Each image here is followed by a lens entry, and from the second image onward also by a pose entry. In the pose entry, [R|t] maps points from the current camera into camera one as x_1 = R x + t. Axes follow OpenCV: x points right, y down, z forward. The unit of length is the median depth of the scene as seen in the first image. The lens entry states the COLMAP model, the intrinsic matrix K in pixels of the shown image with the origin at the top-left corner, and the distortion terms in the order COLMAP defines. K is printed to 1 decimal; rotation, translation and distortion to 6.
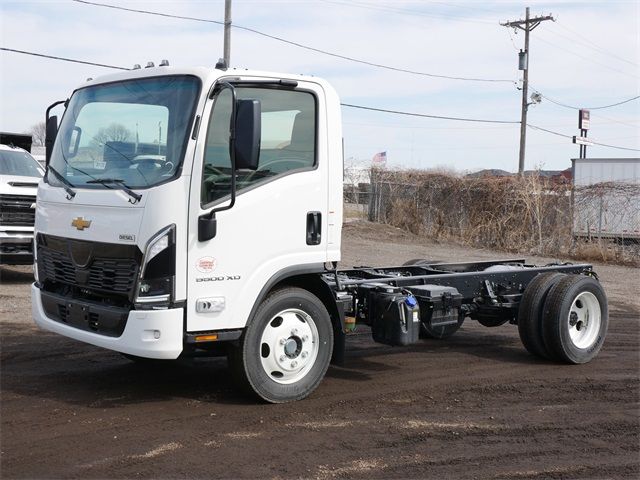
lens RADIAL K [[999.3, 0, 323.5], [0, 999.3, 254.3], [0, 0, 1]] dist [0.164427, 0.000000]
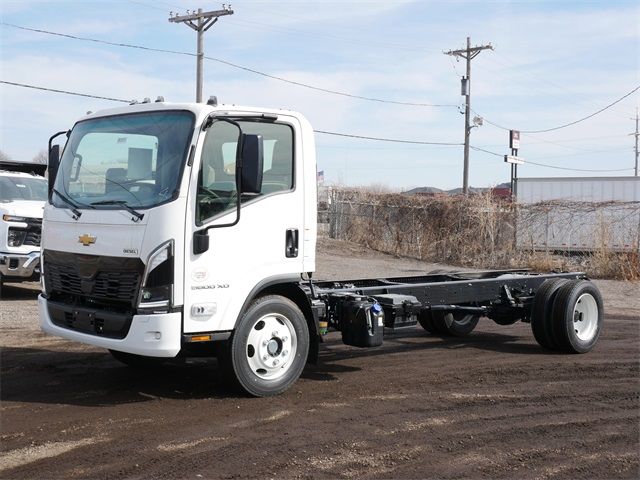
lens RADIAL K [[999.3, 0, 316.3], [0, 999.3, 239.2], [0, 0, 1]] dist [0.164427, 0.000000]
pose [[0.998889, -0.006692, 0.046657, -0.035448], [0.008453, 0.999255, -0.037645, 0.013362], [-0.046370, 0.037998, 0.998201, -0.141148]]
